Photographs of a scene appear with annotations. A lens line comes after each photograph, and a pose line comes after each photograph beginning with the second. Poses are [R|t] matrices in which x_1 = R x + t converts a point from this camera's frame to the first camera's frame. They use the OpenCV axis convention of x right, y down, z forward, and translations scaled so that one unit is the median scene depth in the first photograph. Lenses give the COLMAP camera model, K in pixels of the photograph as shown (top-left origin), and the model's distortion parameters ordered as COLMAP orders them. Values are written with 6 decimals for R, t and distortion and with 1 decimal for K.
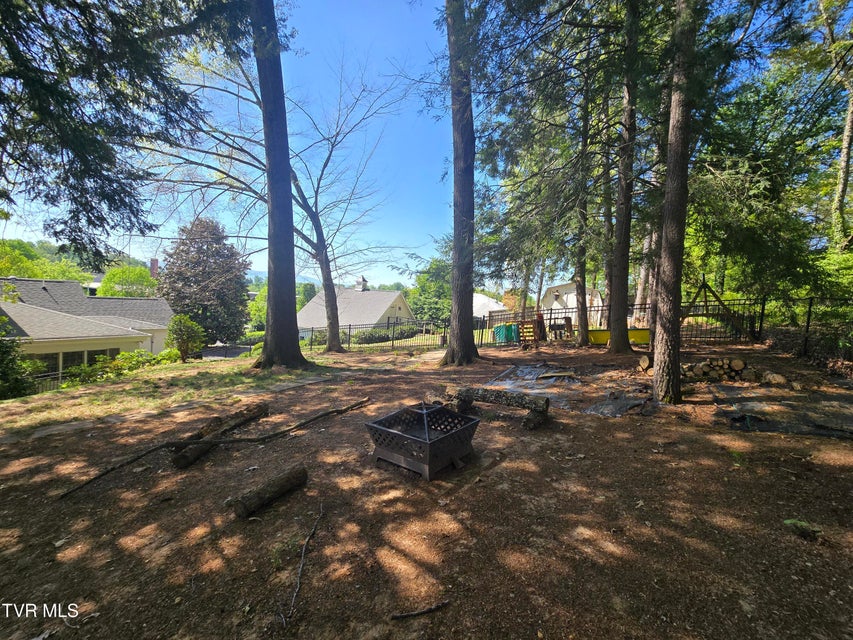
lens RADIAL K [[348.0, 0, 425.3], [0, 348.0, 320.1], [0, 0, 1]] dist [0.004554, -0.000959]
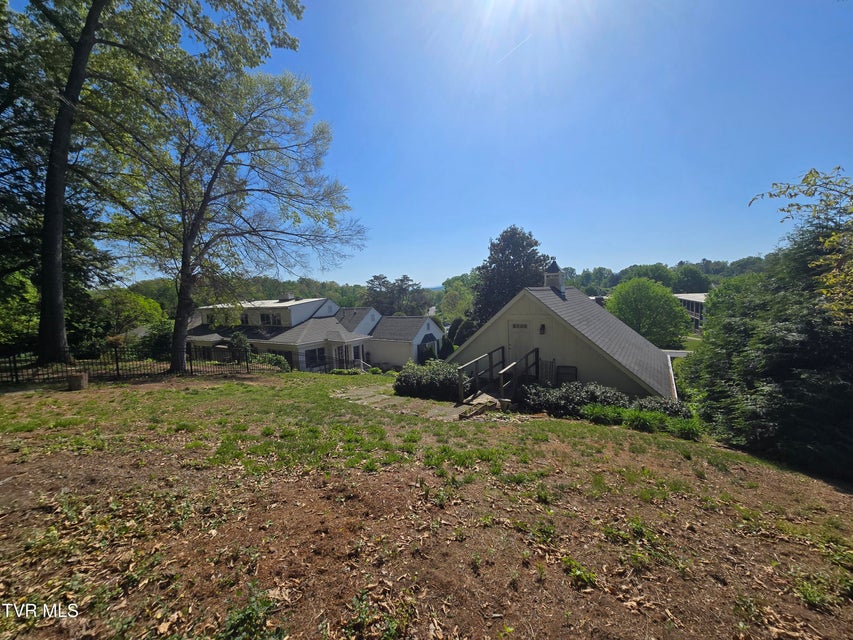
lens RADIAL K [[348.0, 0, 426.3], [0, 348.0, 321.1], [0, 0, 1]] dist [0.004554, -0.000959]
pose [[-0.069308, -0.002991, -0.997591, 0.435129], [-0.026987, 0.999635, -0.001123, -0.048215], [0.997230, 0.026844, -0.069364, 1.117044]]
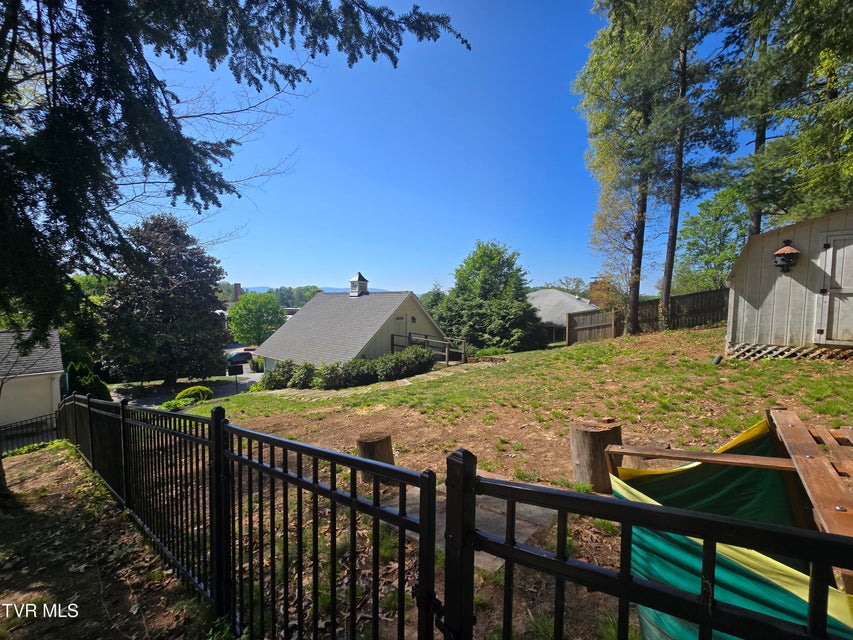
lens RADIAL K [[348.0, 0, 423.9], [0, 348.0, 320.9], [0, 0, 1]] dist [0.004554, -0.000959]
pose [[0.974320, -0.061011, -0.216746, 0.098111], [0.057411, 0.998089, -0.022874, -0.019542], [0.217728, 0.009843, 0.975960, 0.502555]]
